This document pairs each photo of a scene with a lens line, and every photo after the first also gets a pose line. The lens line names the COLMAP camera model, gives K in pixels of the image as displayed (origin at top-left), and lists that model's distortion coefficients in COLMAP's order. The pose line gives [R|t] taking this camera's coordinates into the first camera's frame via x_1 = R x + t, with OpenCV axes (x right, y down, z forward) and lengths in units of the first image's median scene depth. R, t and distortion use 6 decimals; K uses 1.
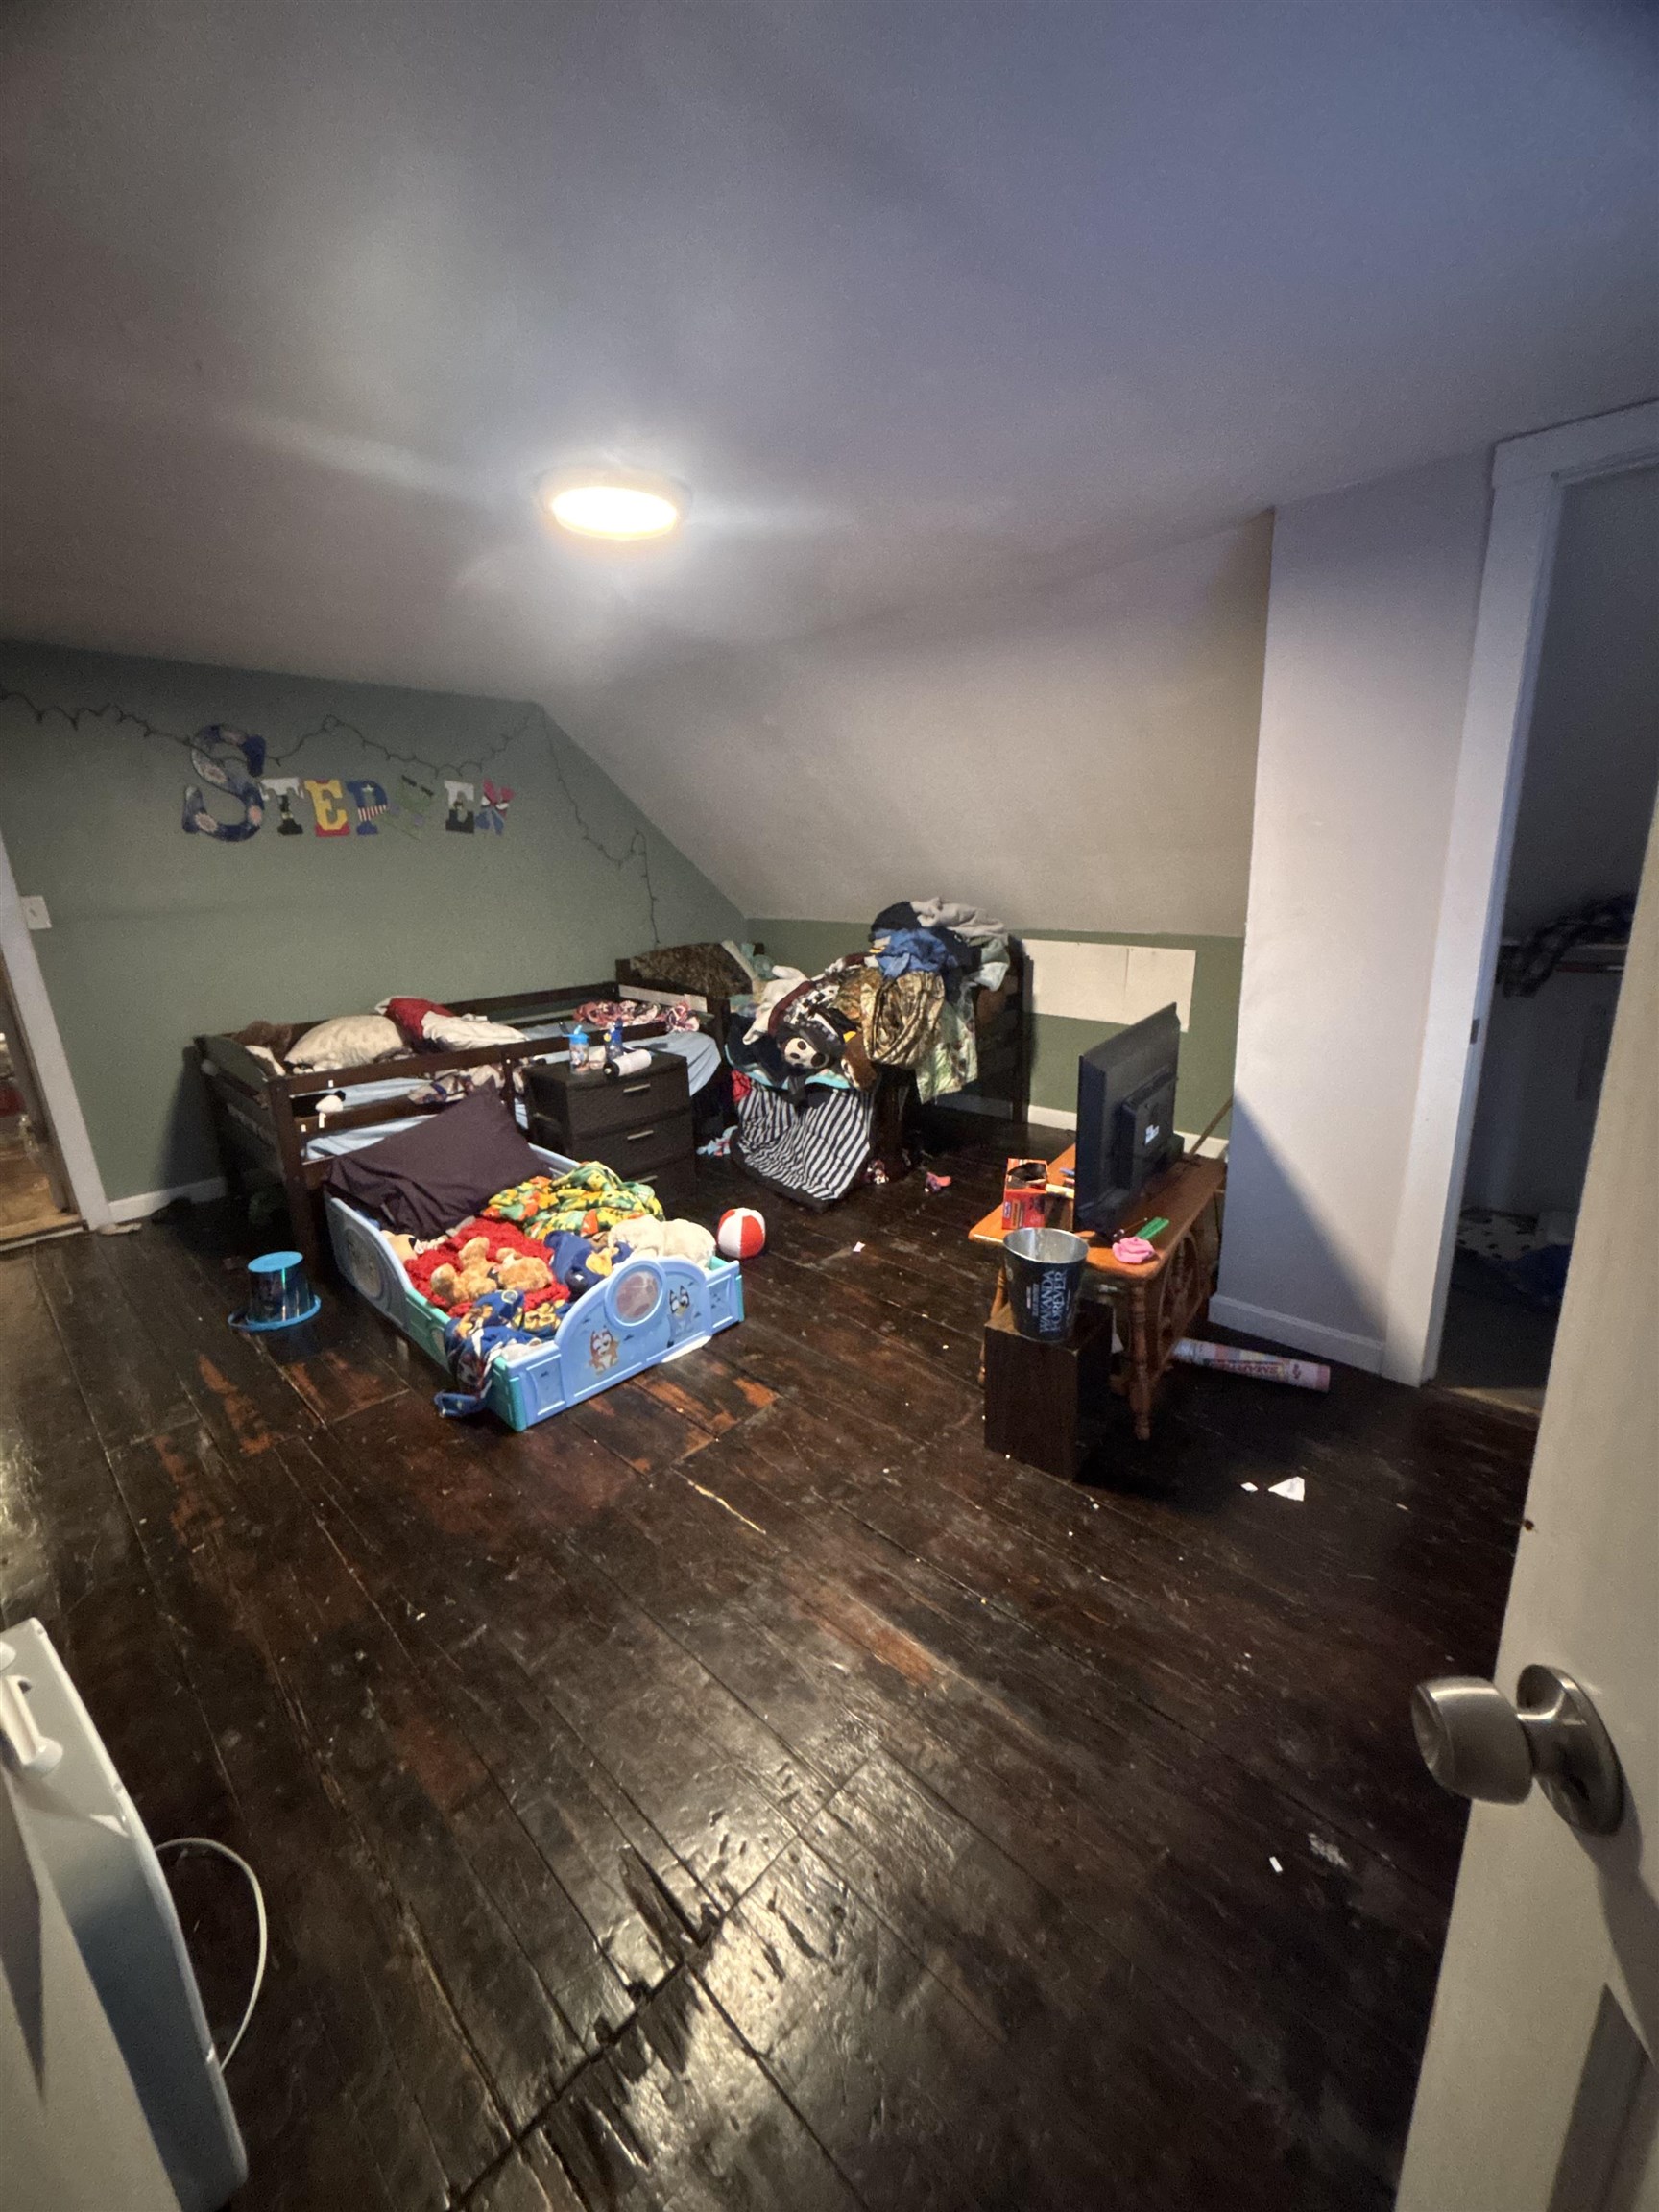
lens RADIAL K [[892.2, 0, 822.3], [0, 892.2, 1108.1], [0, 0, 1]] dist [-0.003445, 0.000595]
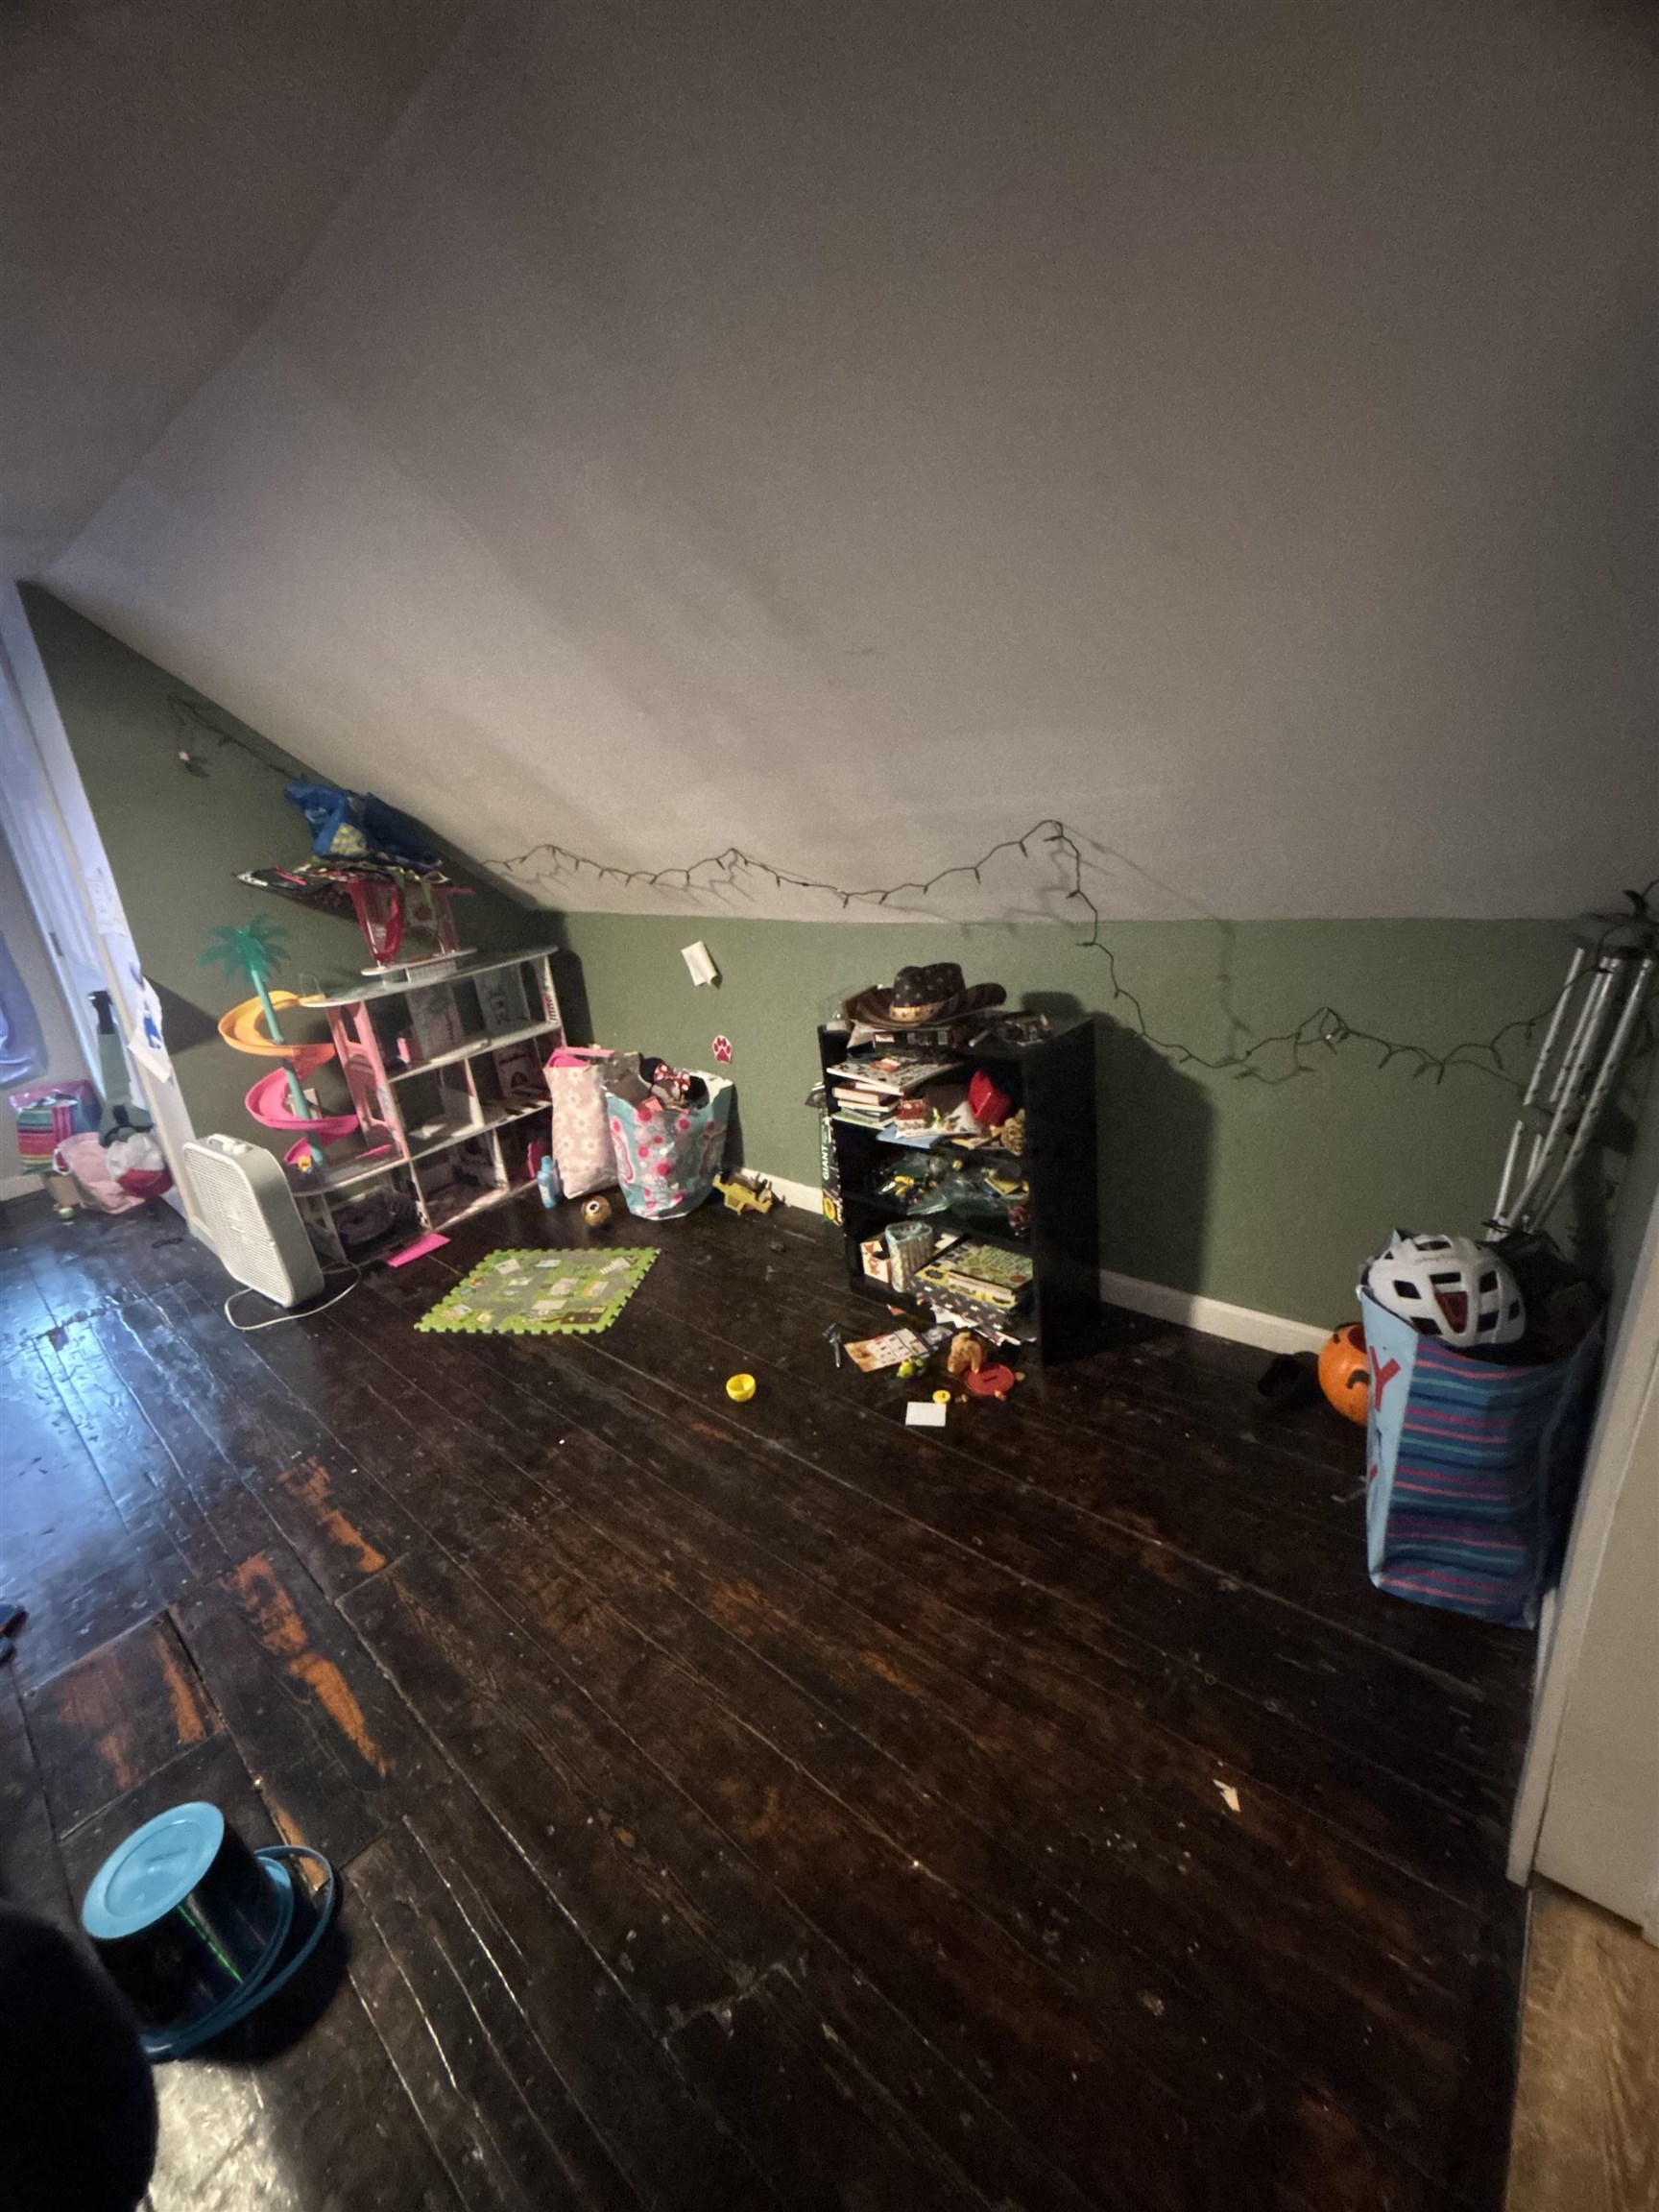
lens RADIAL K [[892.2, 0, 828.7], [0, 892.2, 1103.3], [0, 0, 1]] dist [-0.003445, 0.000595]
pose [[-0.991149, 0.132437, -0.009214, -0.712551], [0.103772, 0.816166, 0.568423, -0.223976], [0.082801, 0.562435, -0.822685, 0.870522]]
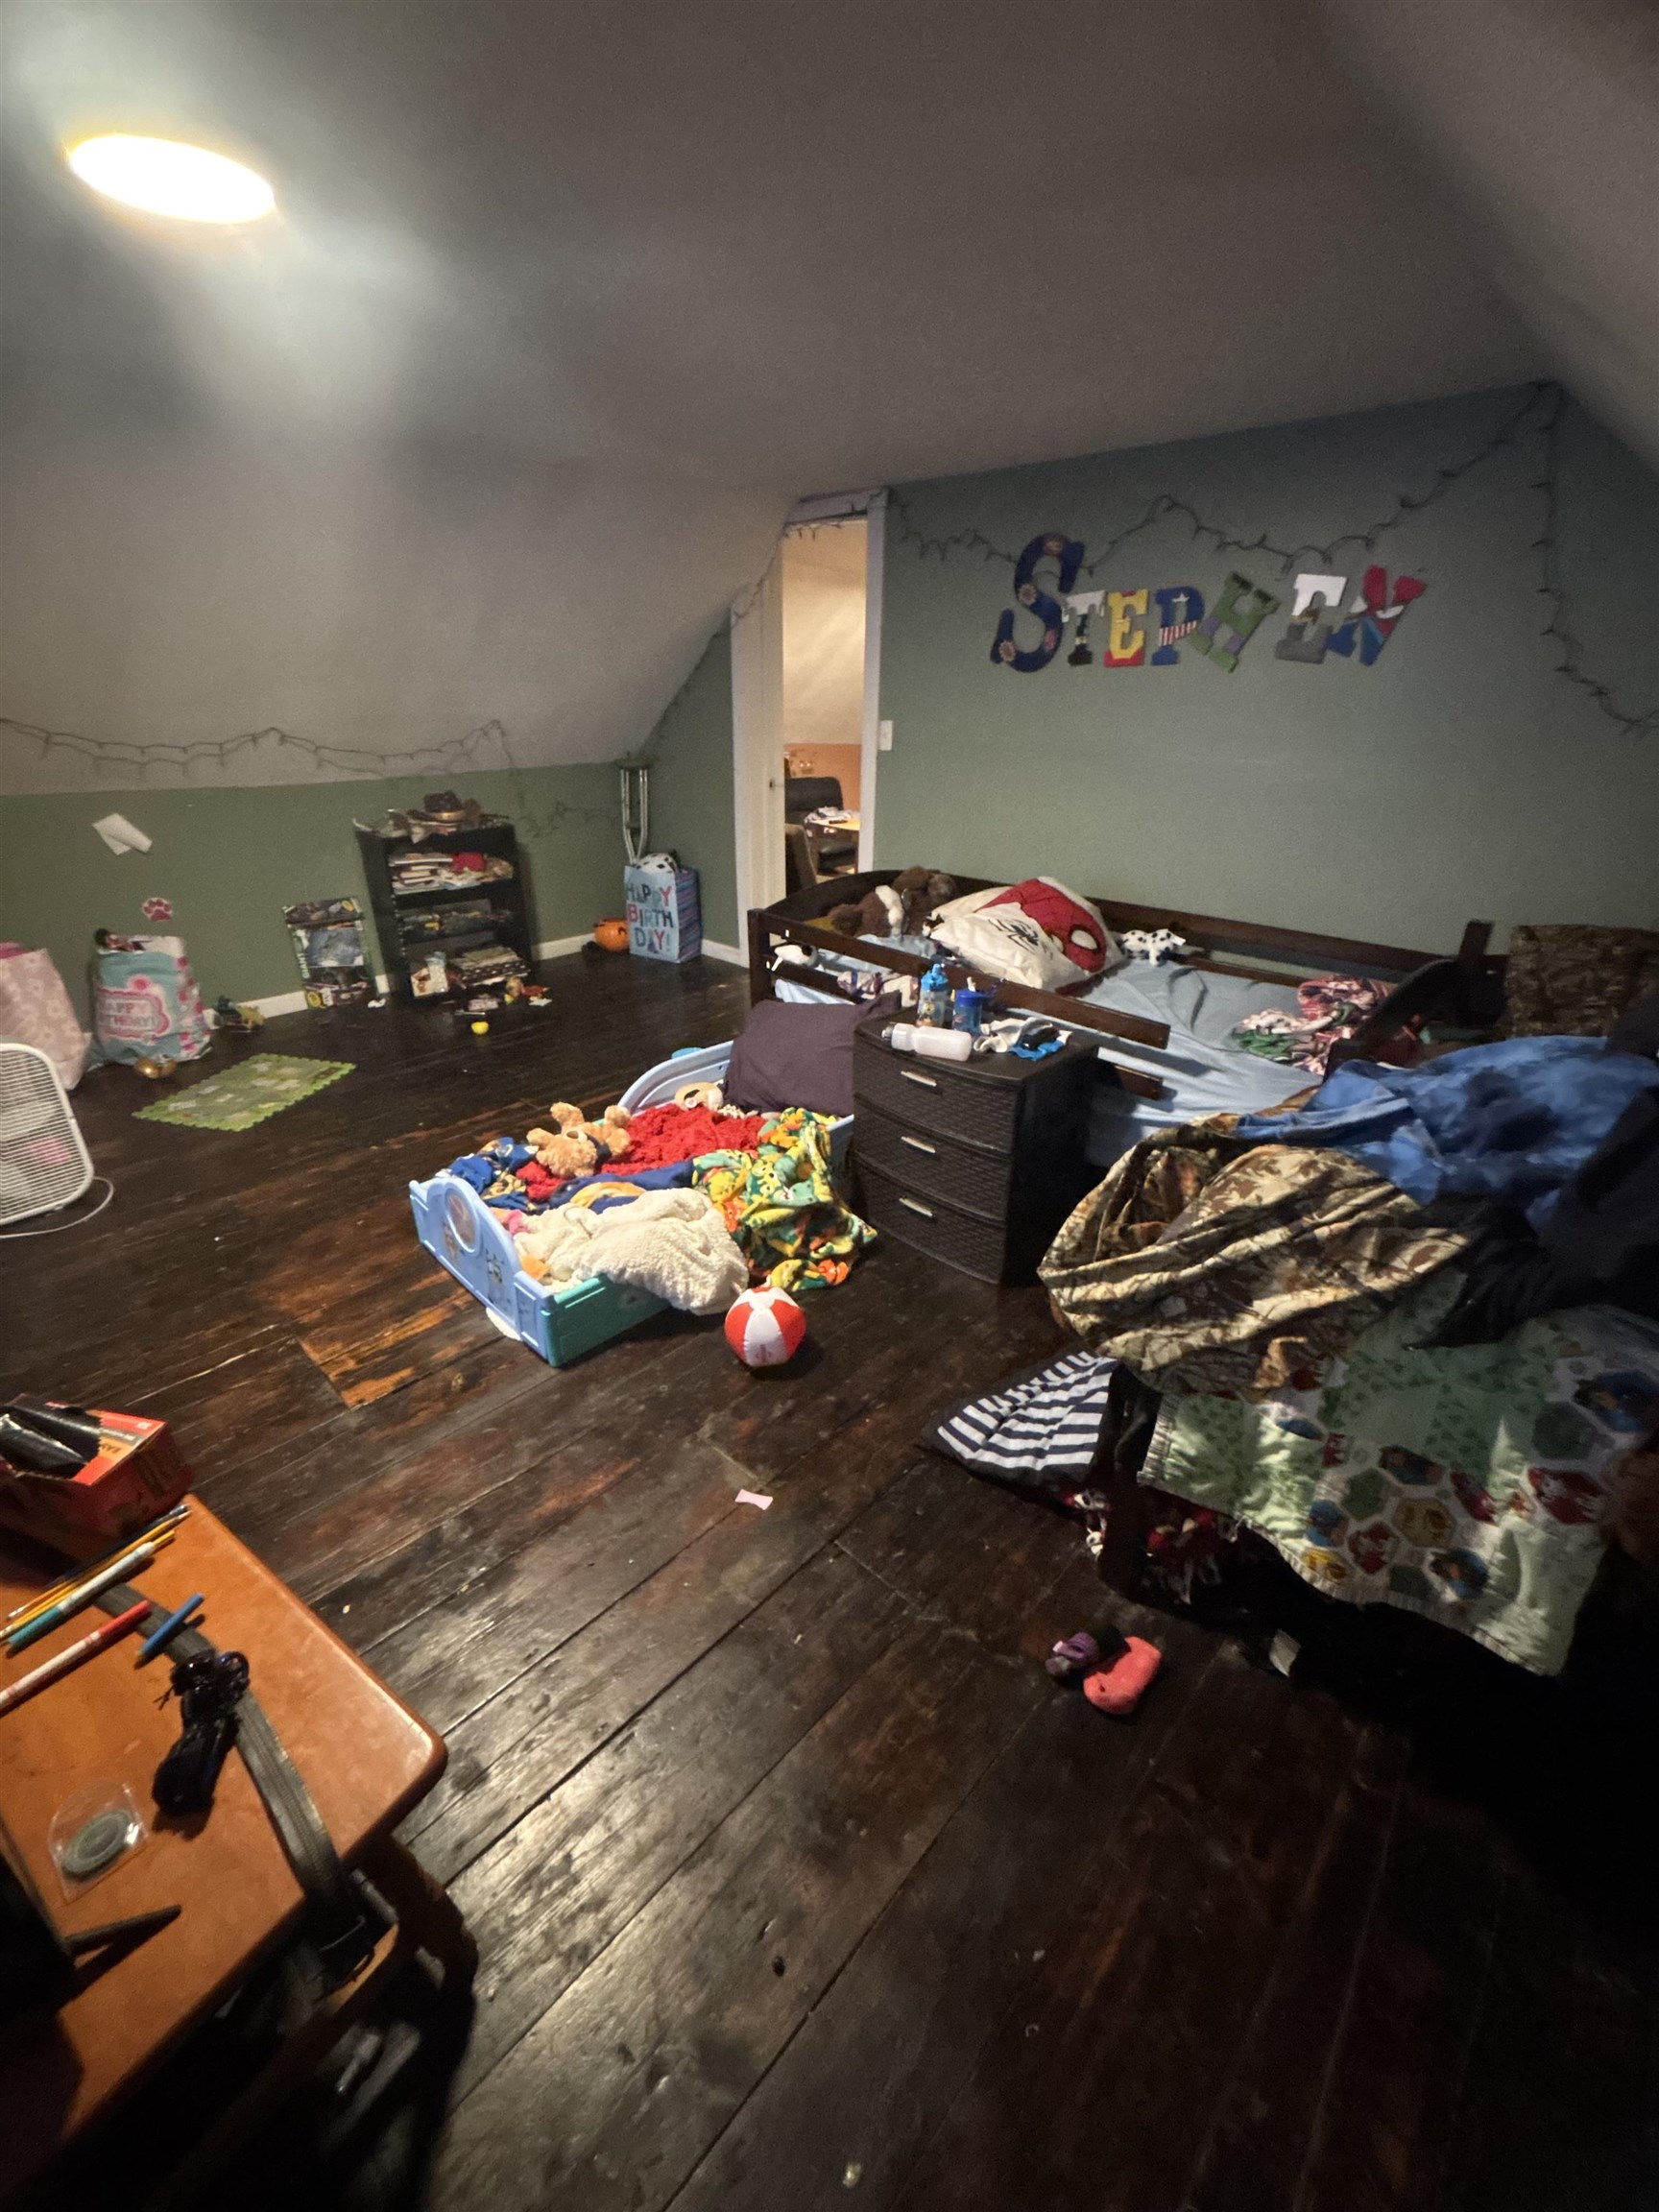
lens RADIAL K [[892.2, 0, 822.3], [0, 892.2, 1103.0], [0, 0, 1]] dist [-0.003445, 0.000595]
pose [[0.006798, 0.442969, -0.896511, 0.349854], [-0.287018, 0.859673, 0.422591, -0.239177], [0.957901, 0.254442, 0.132985, 0.766866]]
